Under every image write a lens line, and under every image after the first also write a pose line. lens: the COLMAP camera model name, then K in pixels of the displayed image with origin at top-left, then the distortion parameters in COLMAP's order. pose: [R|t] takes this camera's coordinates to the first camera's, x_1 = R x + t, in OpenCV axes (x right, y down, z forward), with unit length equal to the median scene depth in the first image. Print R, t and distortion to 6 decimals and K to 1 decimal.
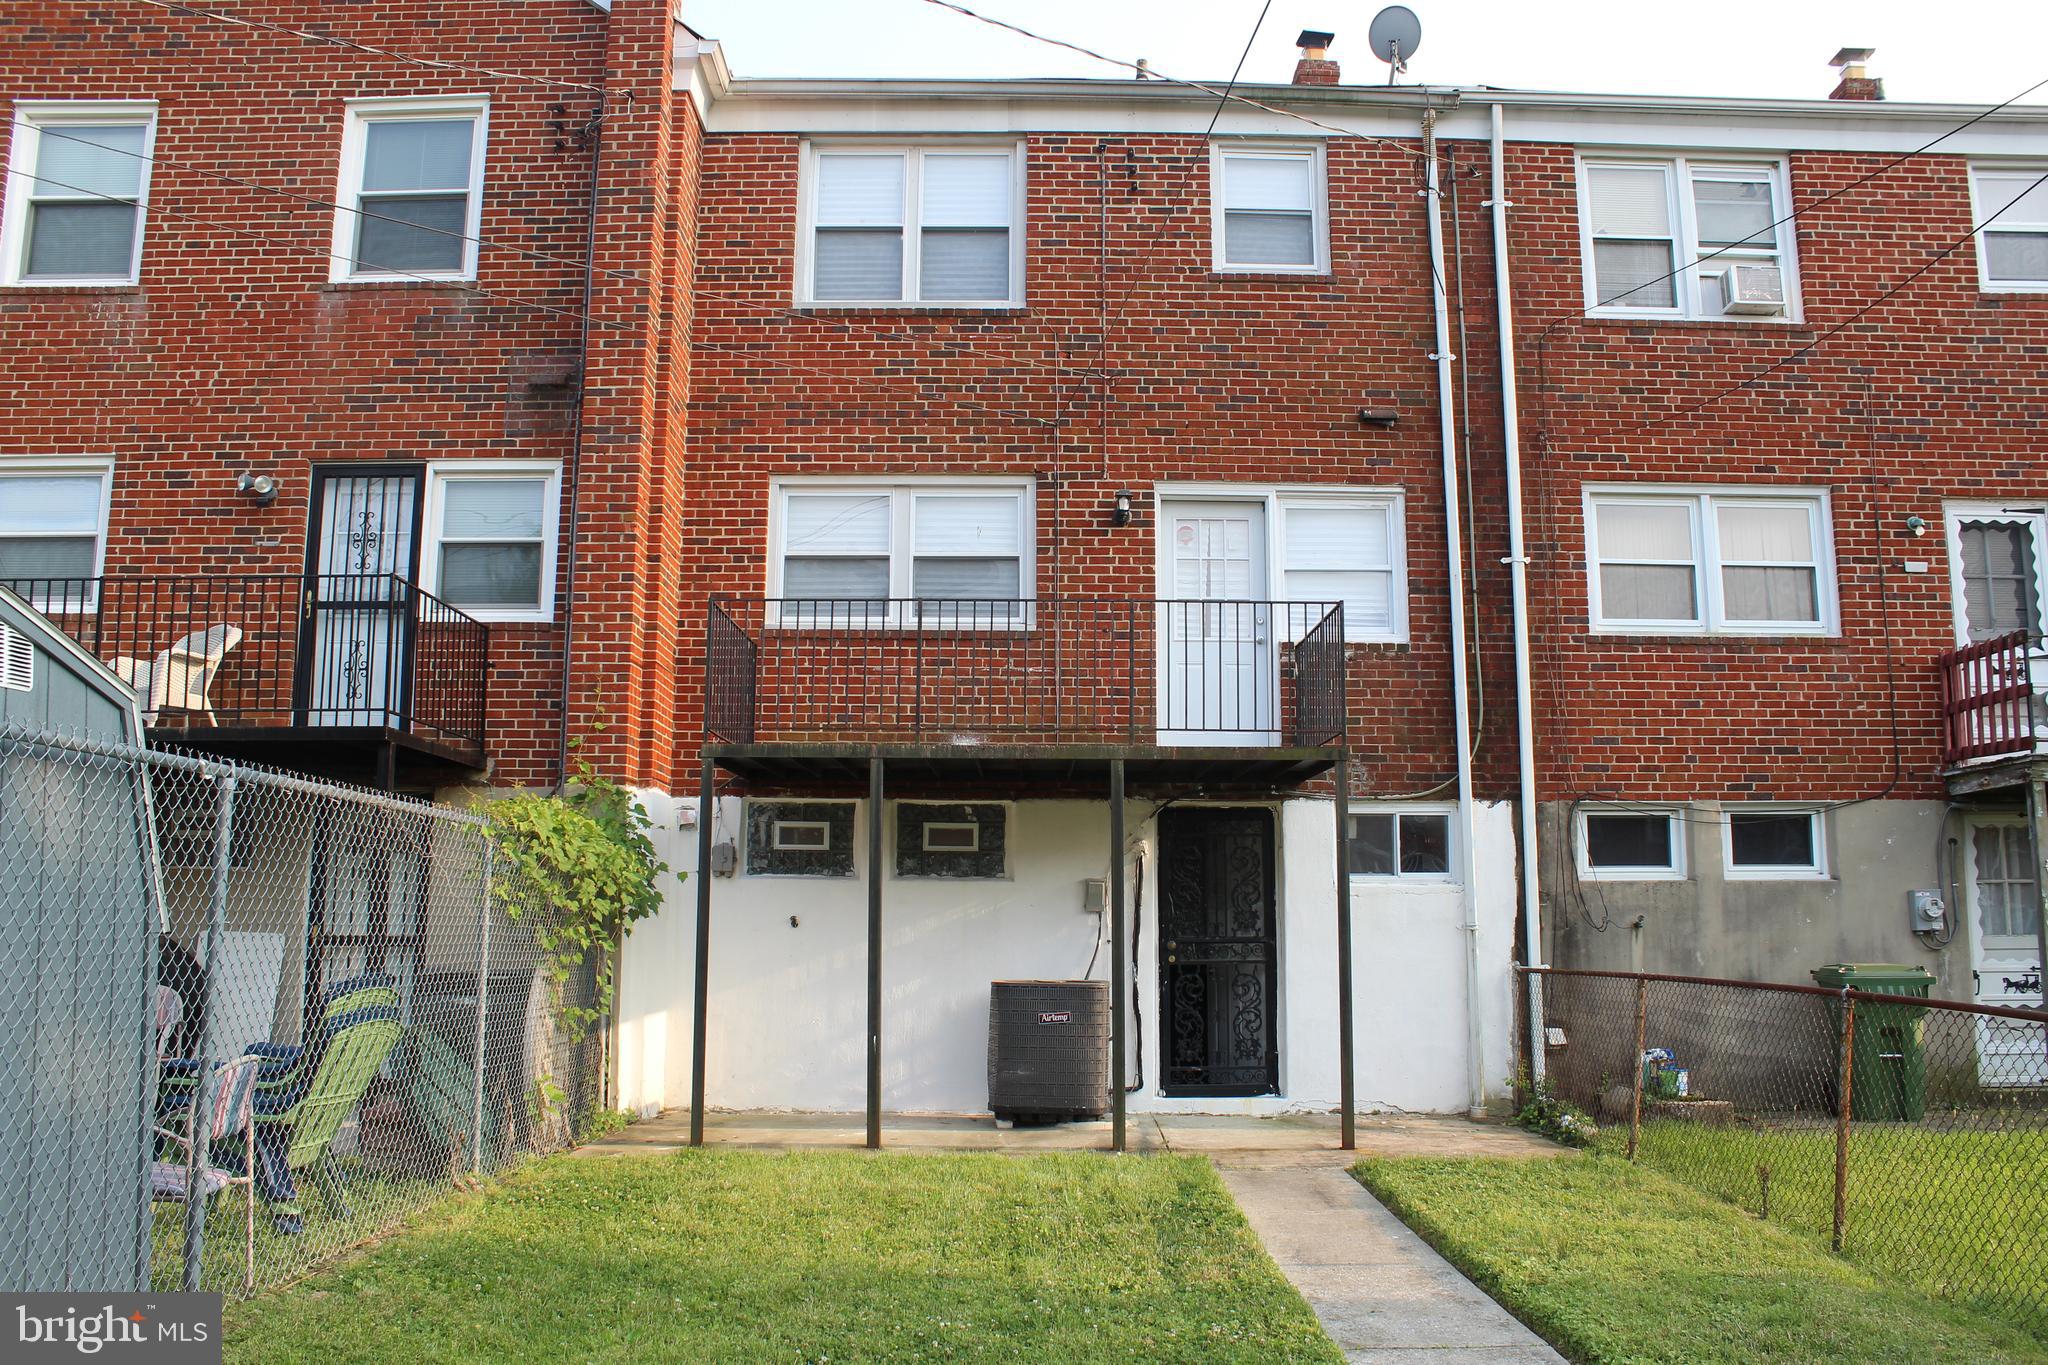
lens RADIAL K [[1702.4, 0, 1024.0], [0, 1702.4, 682.5], [0, 0, 1]] dist [-0.156073, 0.130173]
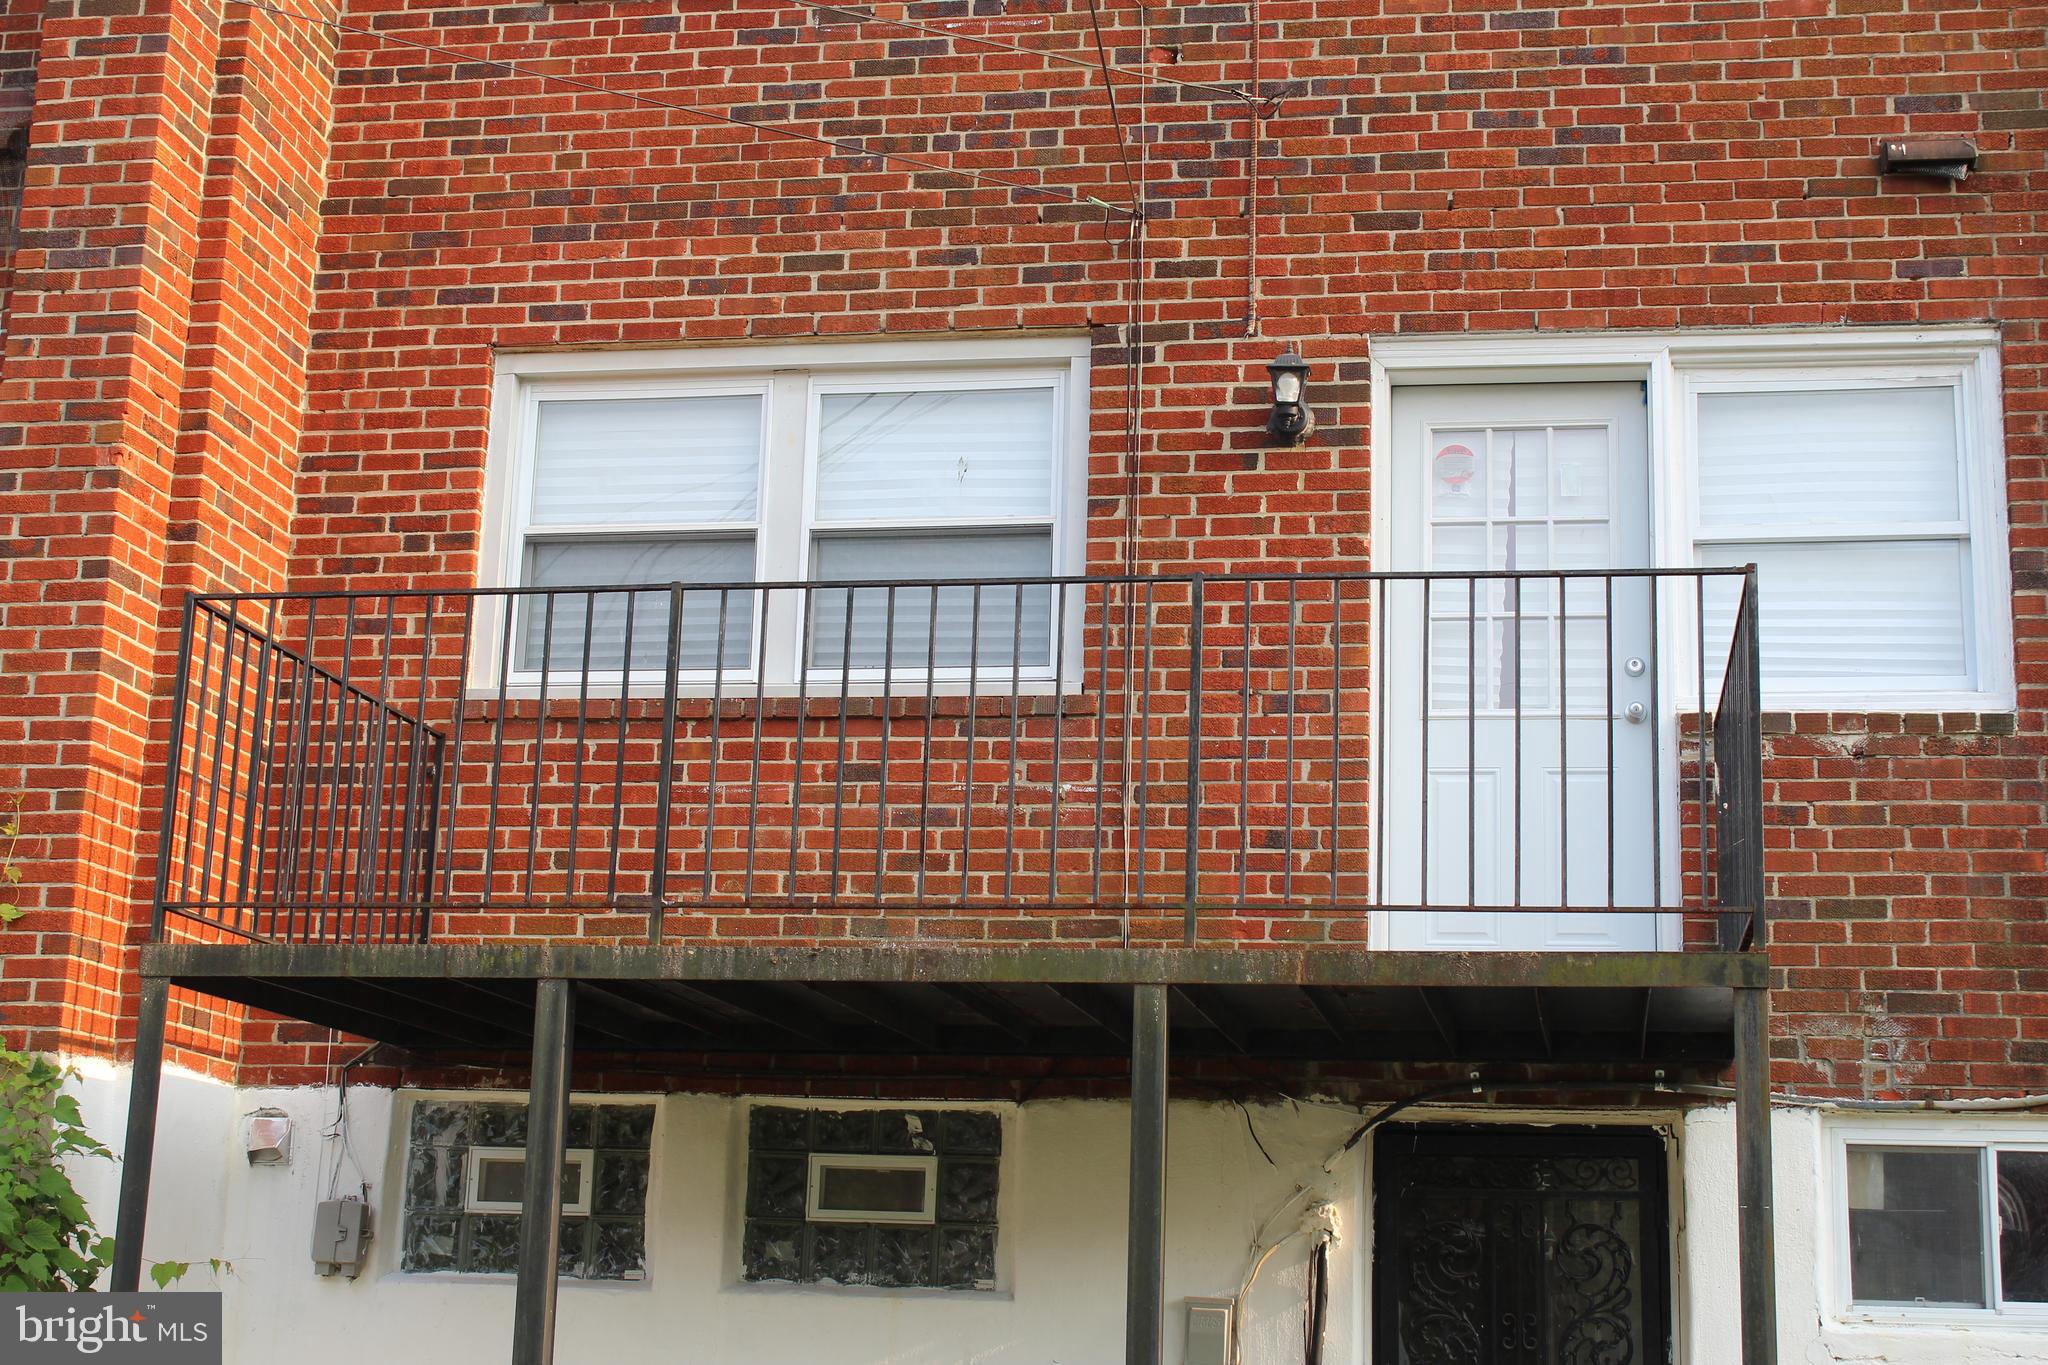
lens RADIAL K [[3007.1, 0, 1024.0], [0, 3007.1, 682.5], [0, 0, 1]] dist [-0.047234, 0.138248]
pose [[0.984454, -0.014841, -0.175012, 0.122063], [-0.000030, 0.996409, -0.084665, 0.028957], [0.175640, 0.083354, 0.980919, 0.269013]]
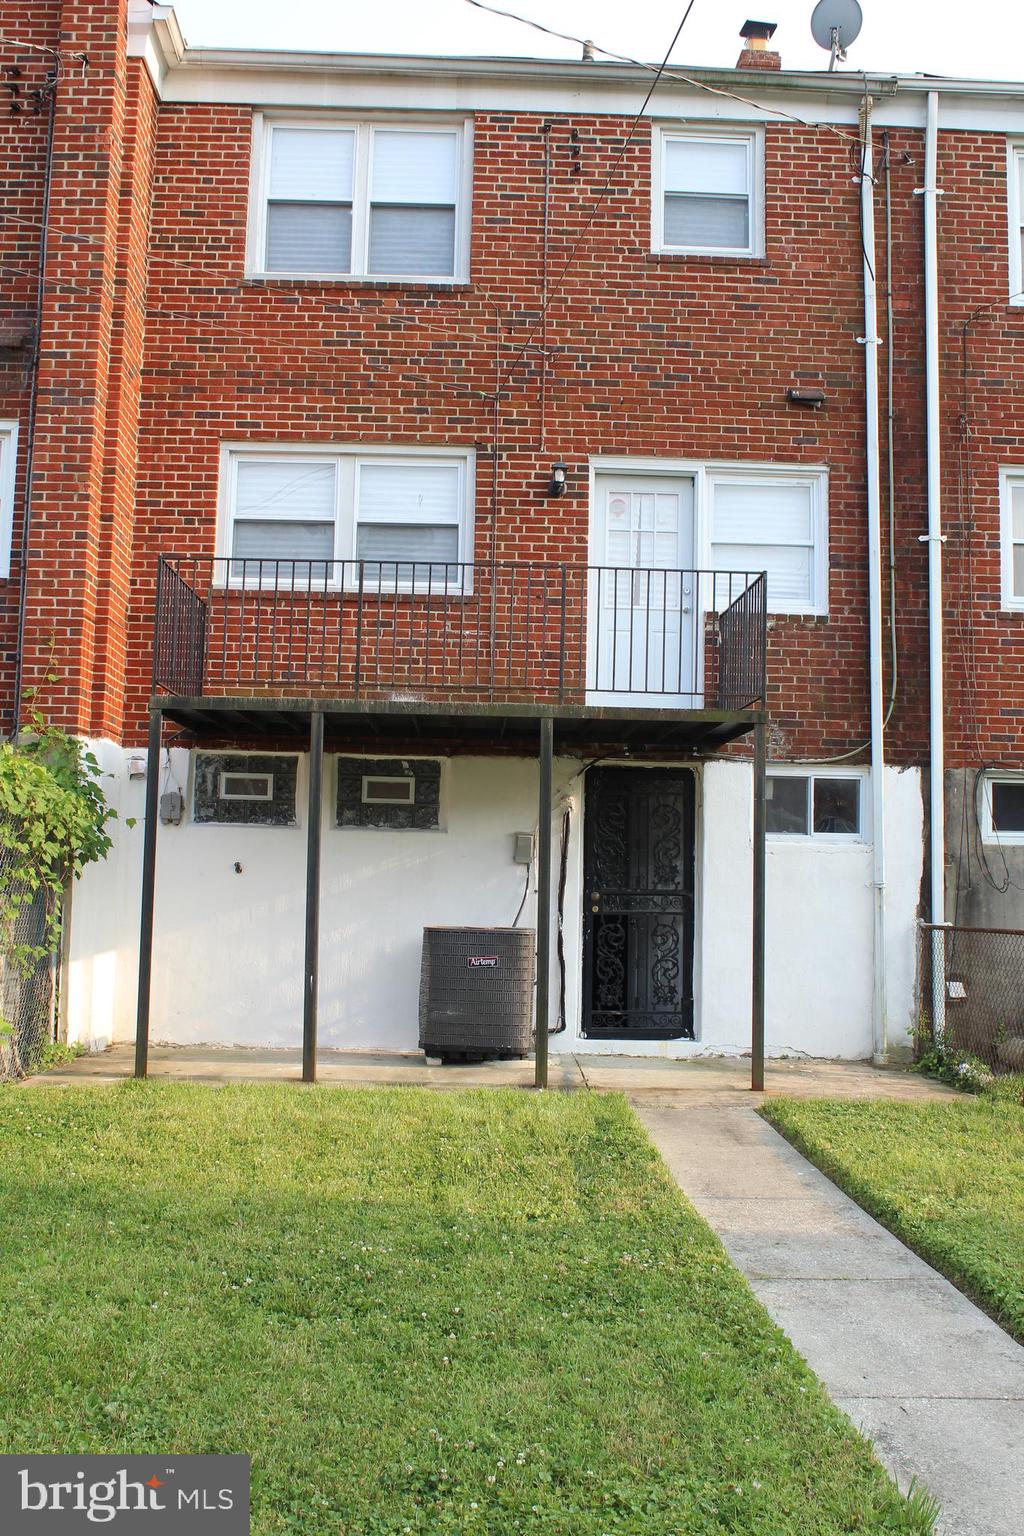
lens RADIAL K [[1586.1, 0, 494.8], [0, 1586.1, 764.5], [0, 0, 1]] dist [-0.116675, 0.135515]
pose [[0.999622, 0.019242, 0.019628, 0.003262], [-0.020531, 0.997492, 0.067737, 0.007005], [-0.018275, -0.068114, 0.997510, 0.018850]]
